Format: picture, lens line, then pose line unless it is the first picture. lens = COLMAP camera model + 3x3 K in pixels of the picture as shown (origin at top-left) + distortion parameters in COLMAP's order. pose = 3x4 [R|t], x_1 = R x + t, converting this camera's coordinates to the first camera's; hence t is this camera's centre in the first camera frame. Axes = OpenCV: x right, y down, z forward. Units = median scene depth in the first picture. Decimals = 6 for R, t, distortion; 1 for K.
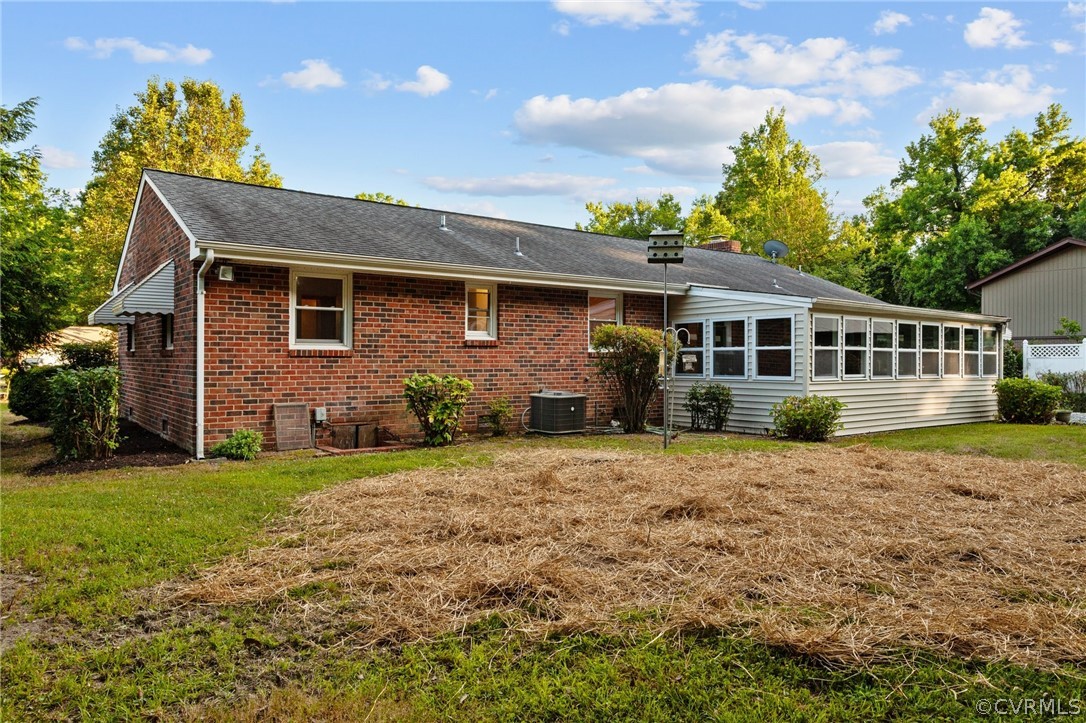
lens RADIAL K [[740.9, 0, 542.1], [0, 740.9, 362.2], [0, 0, 1]] dist [-0.000649, -0.000251]
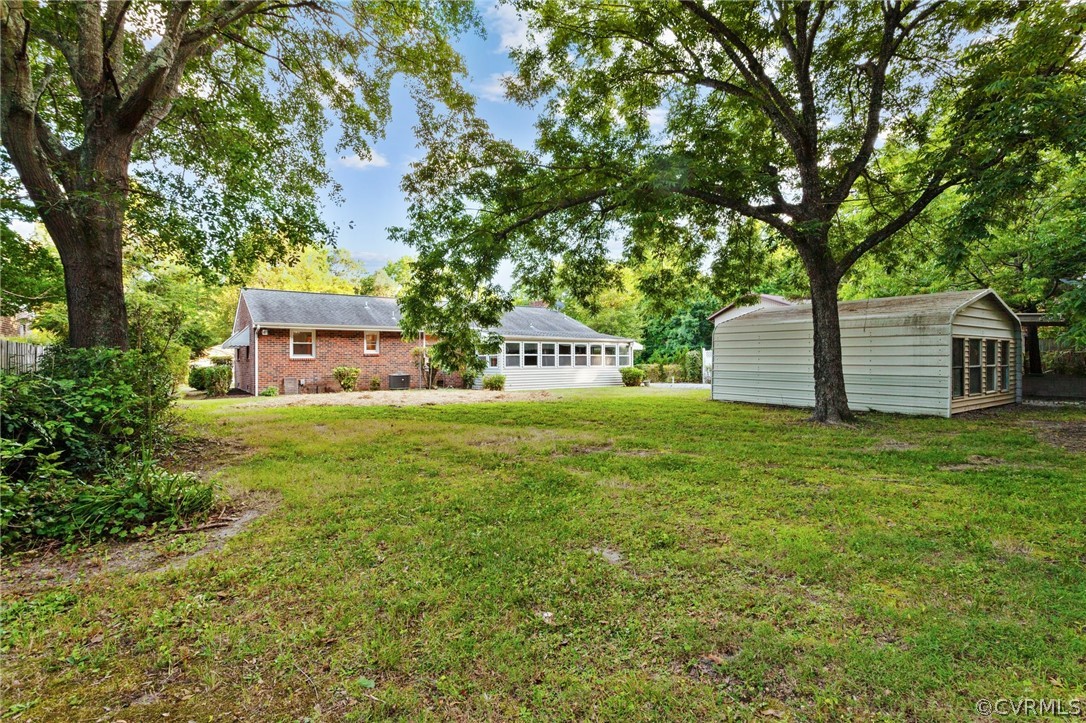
lens RADIAL K [[522.1, 0, 545.8], [0, 522.1, 362.5], [0, 0, 1]] dist [0.000924, 0.002177]
pose [[0.999843, -0.011457, -0.013523, 0.603499], [0.011448, 0.999934, -0.000713, 0.010335], [0.013530, 0.000558, 0.999908, -0.888559]]
